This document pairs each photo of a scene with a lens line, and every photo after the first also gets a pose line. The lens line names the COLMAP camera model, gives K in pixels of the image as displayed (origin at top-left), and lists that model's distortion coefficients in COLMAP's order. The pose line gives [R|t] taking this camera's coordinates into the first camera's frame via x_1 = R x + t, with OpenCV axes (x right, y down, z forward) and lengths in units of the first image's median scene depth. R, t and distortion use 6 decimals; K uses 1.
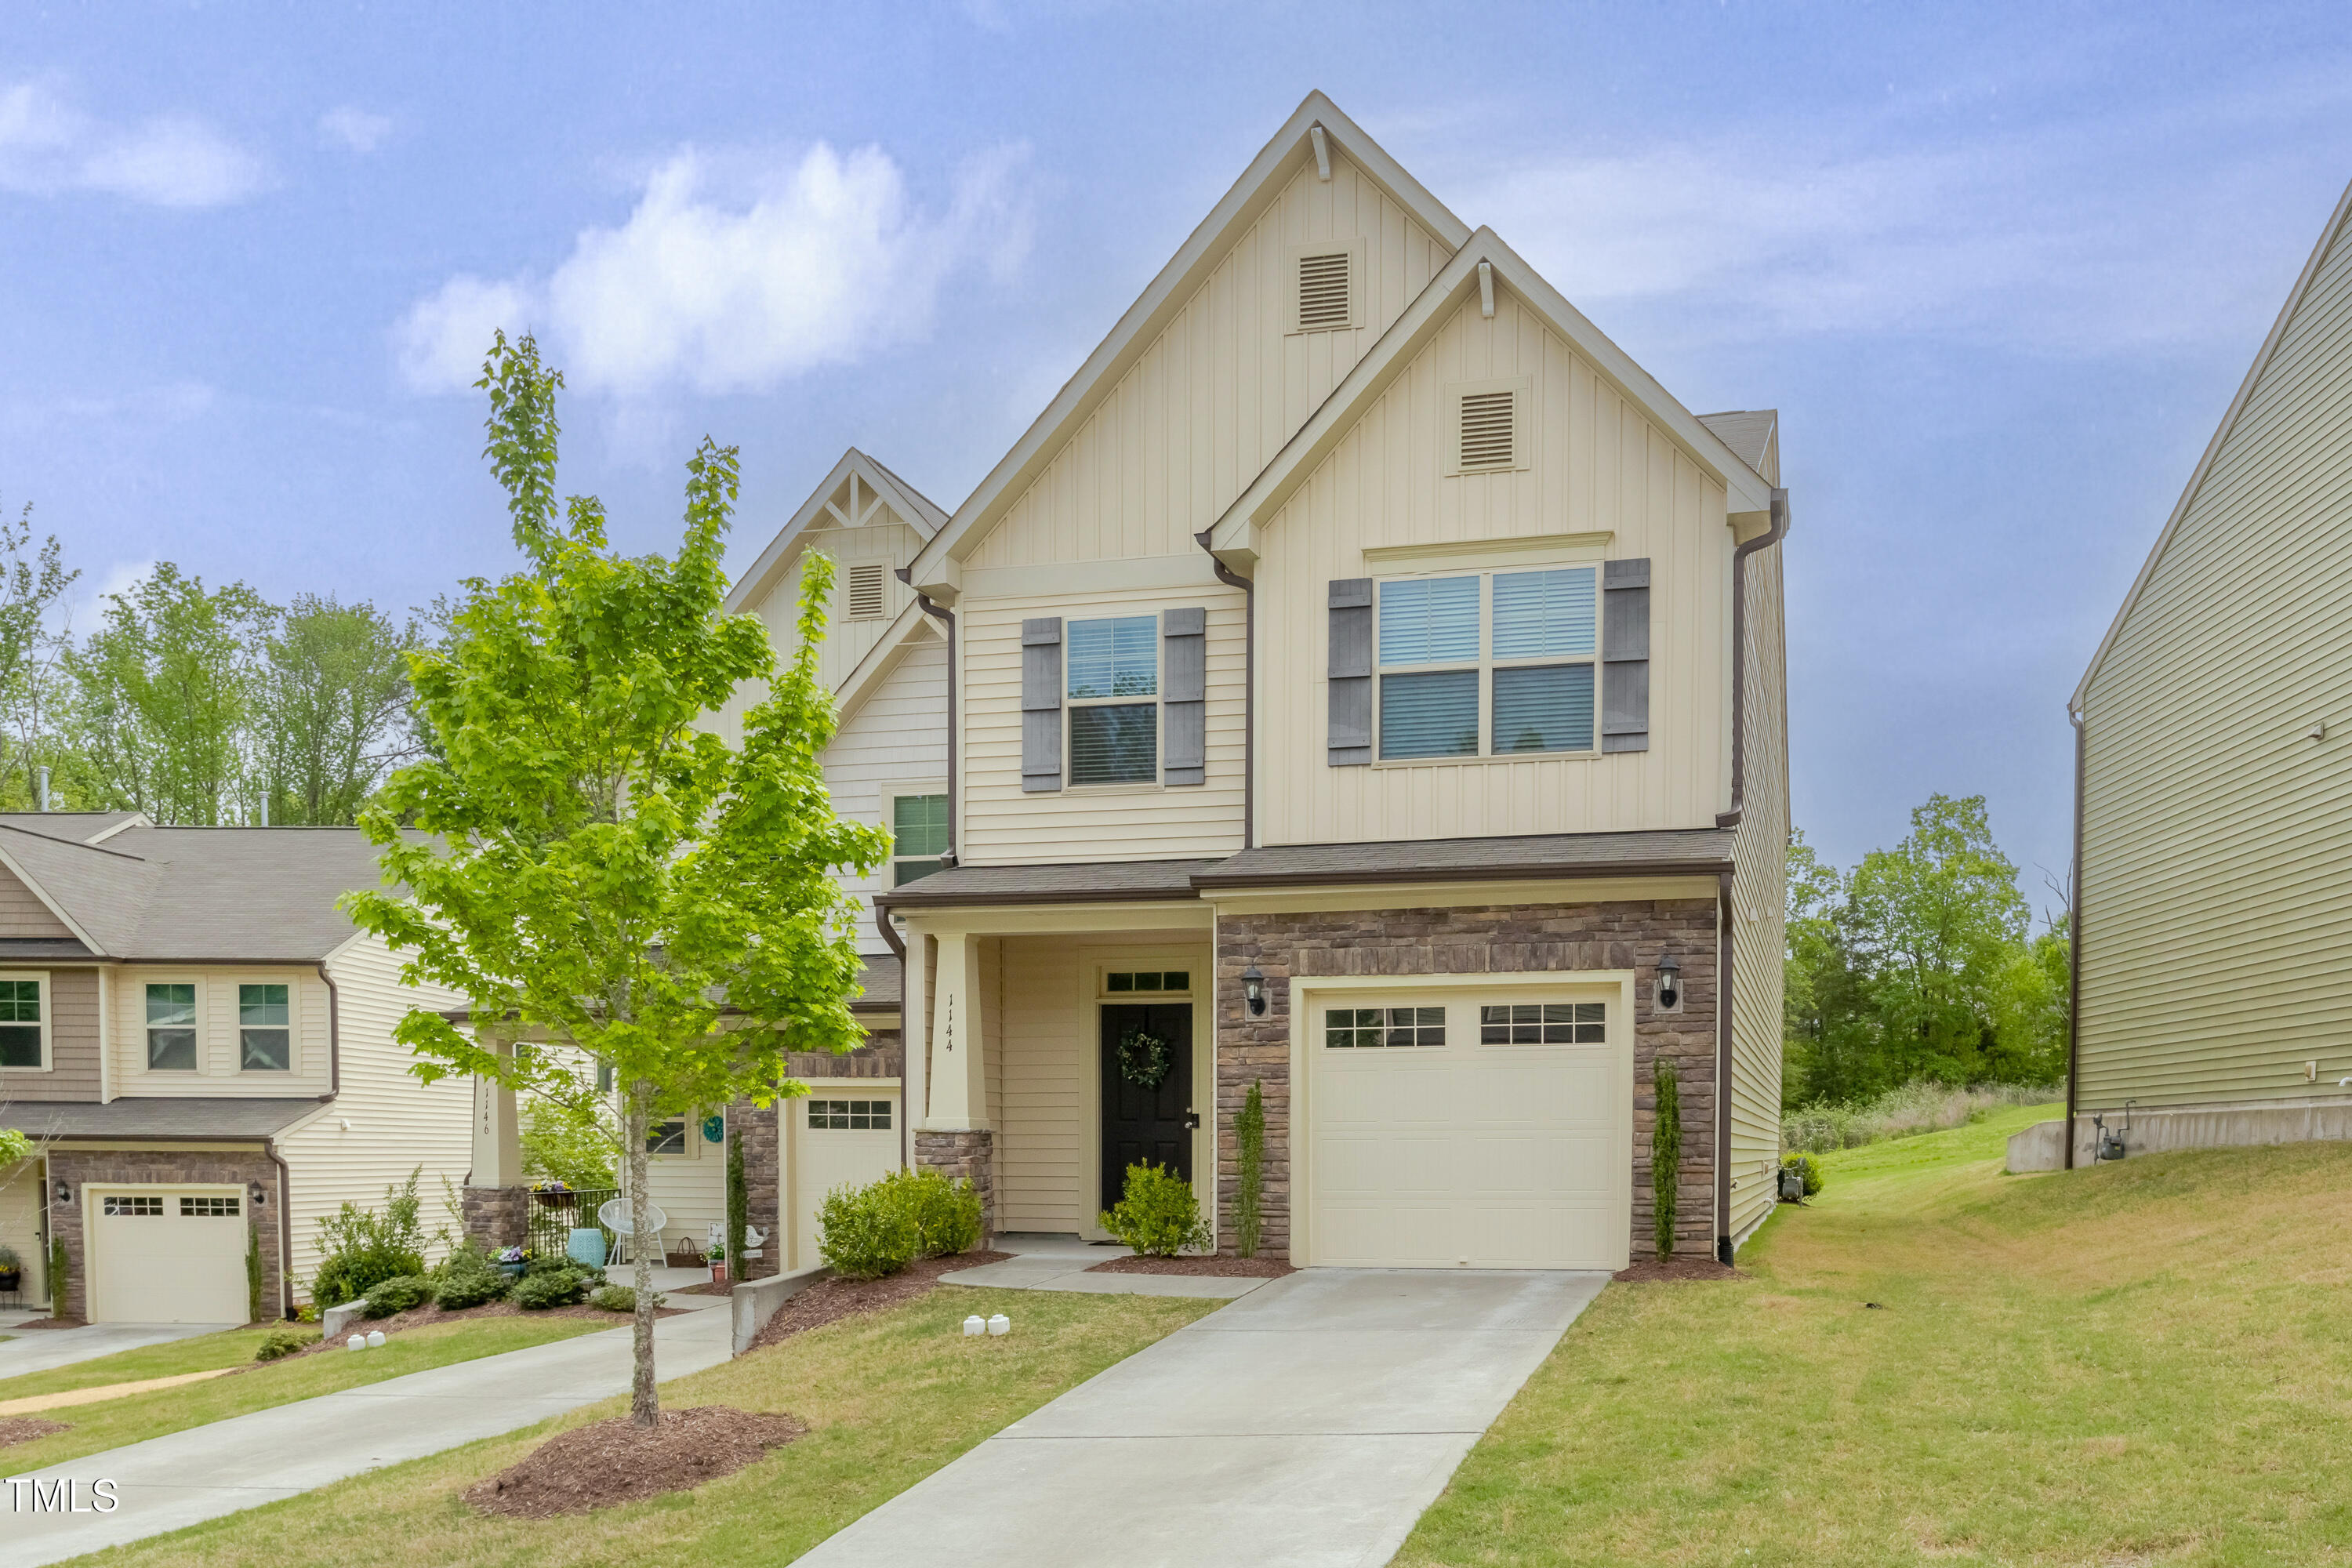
lens RADIAL K [[1721.6, 0, 1176.0], [0, 1721.6, 784.0], [0, 0, 1]] dist [-0.005486, -0.035006]
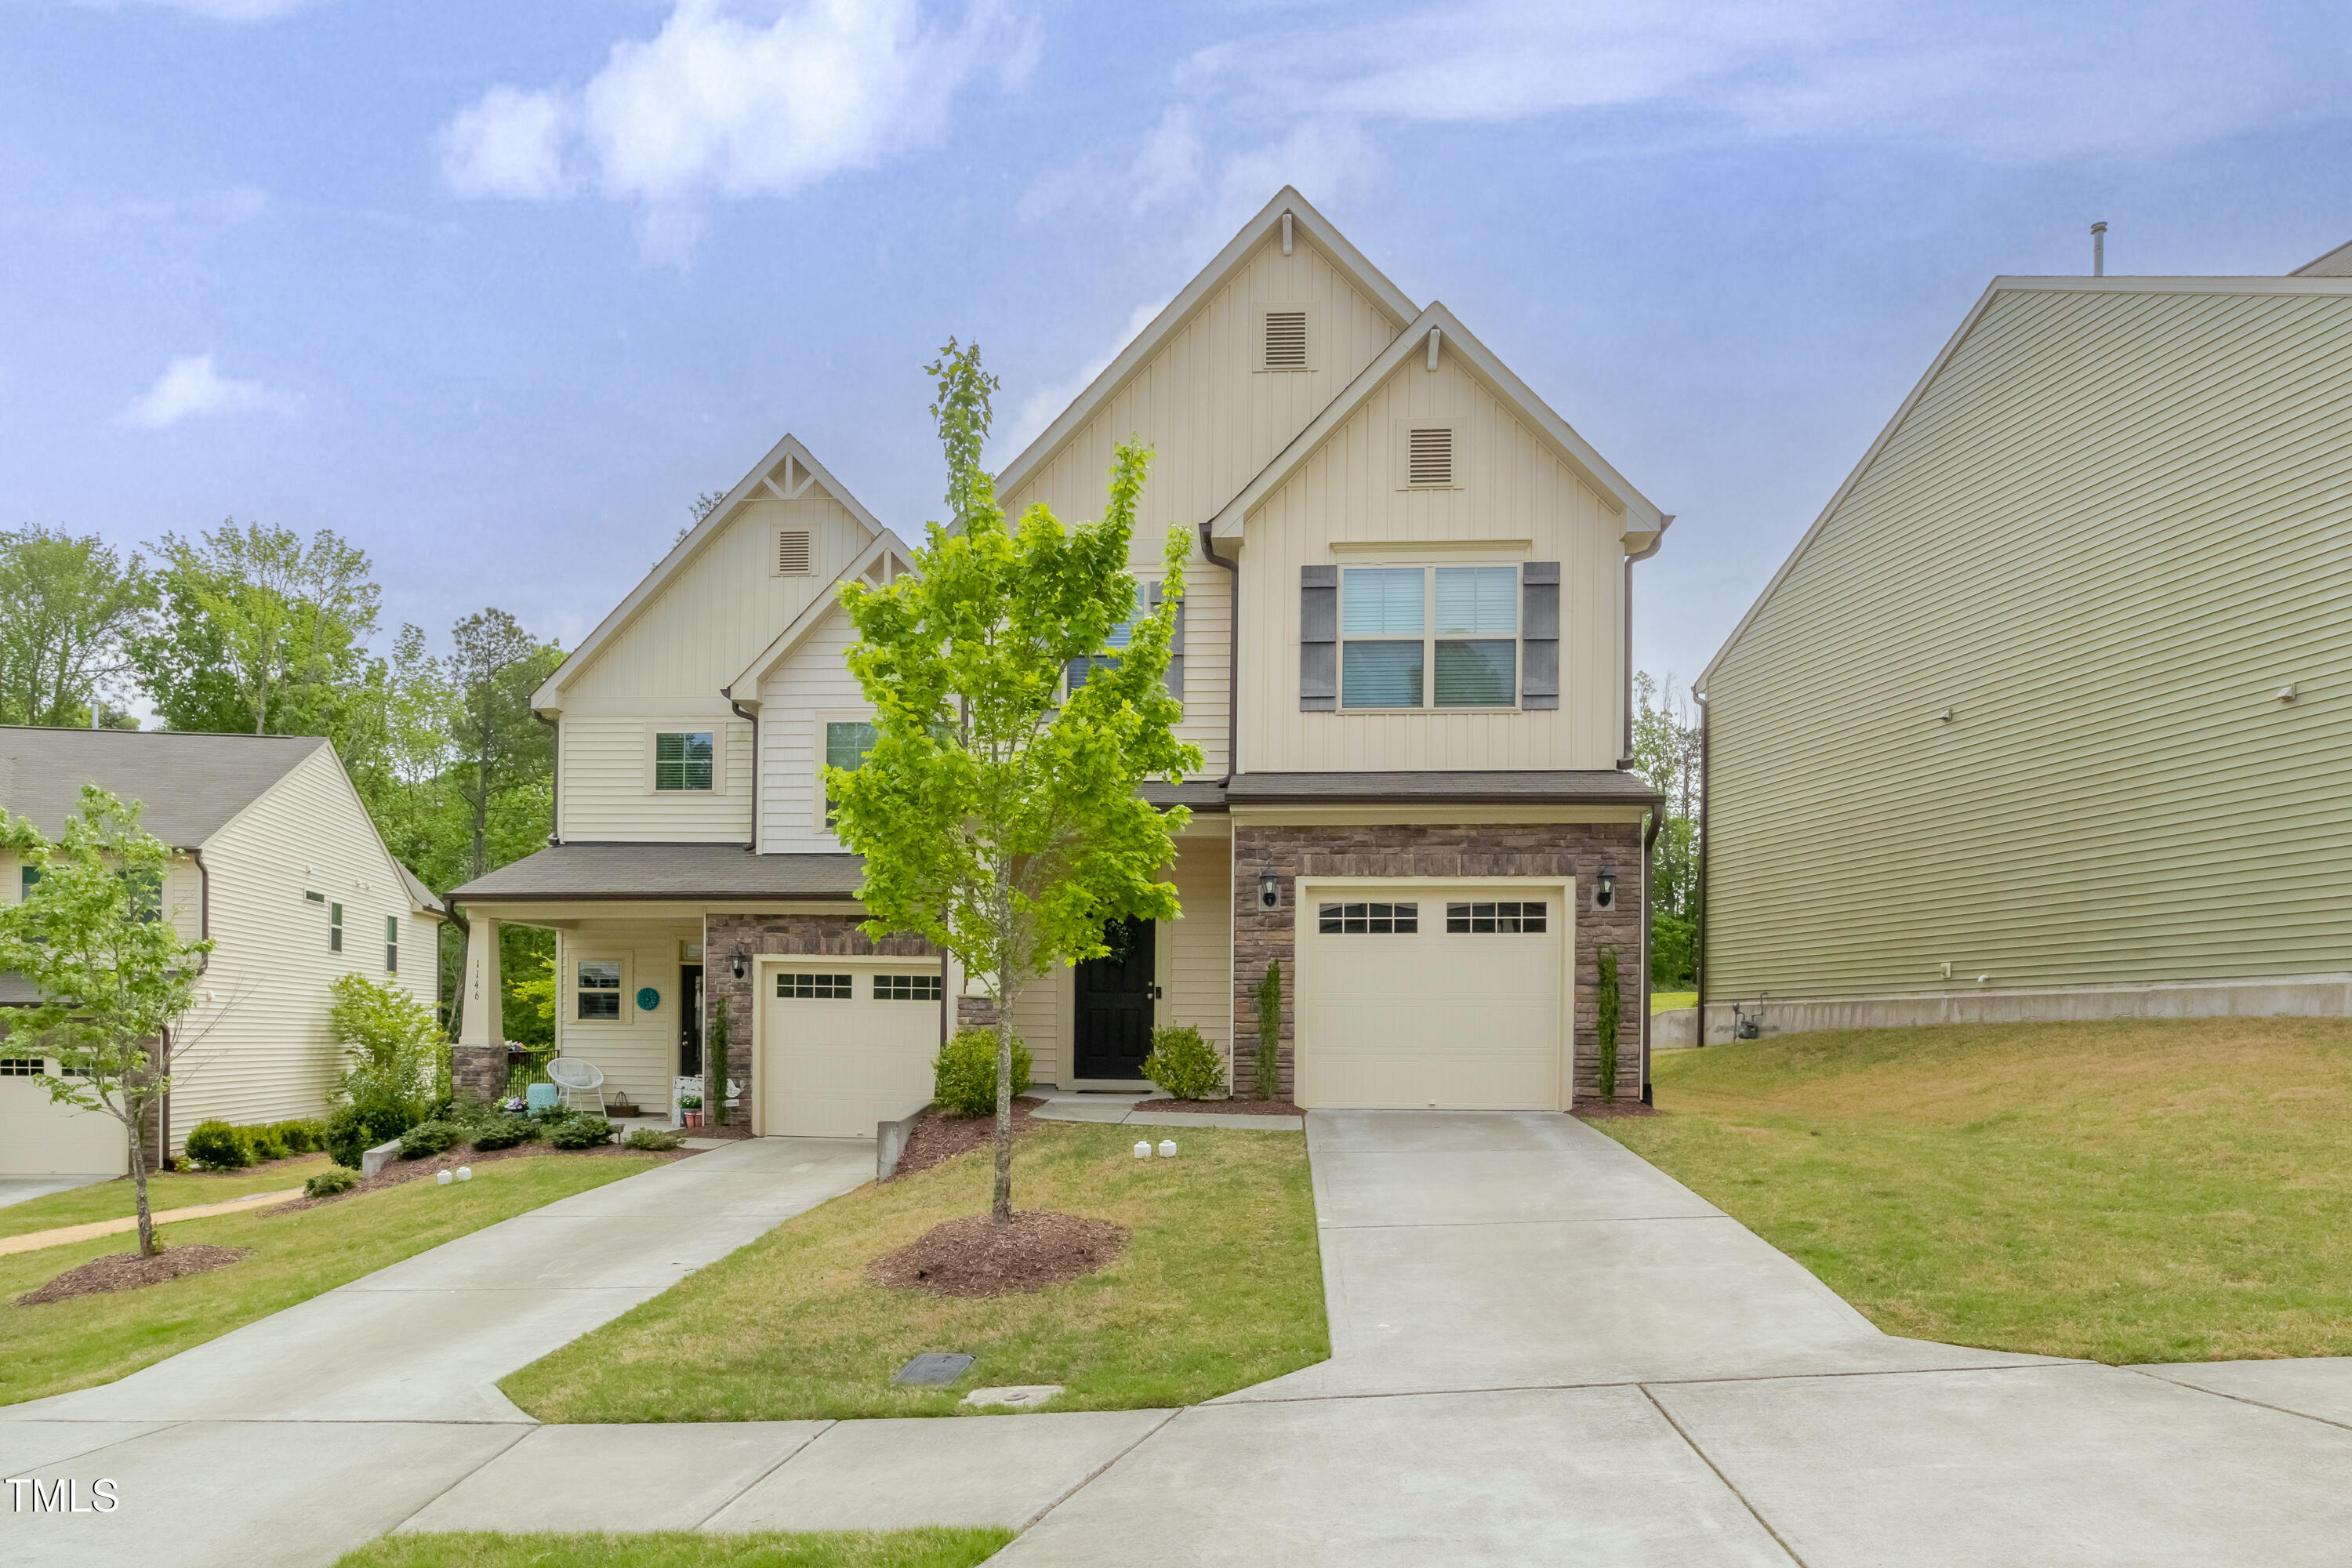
lens RADIAL K [[1394.9, 0, 1175.9], [0, 1394.9, 665.8], [0, 0, 1]] dist [-0.004208, -0.001754]
pose [[0.990603, 0.043941, 0.129521, -0.148813], [-0.038381, 0.998244, -0.045120, 0.006689], [-0.131276, 0.039725, 0.990550, -0.009177]]
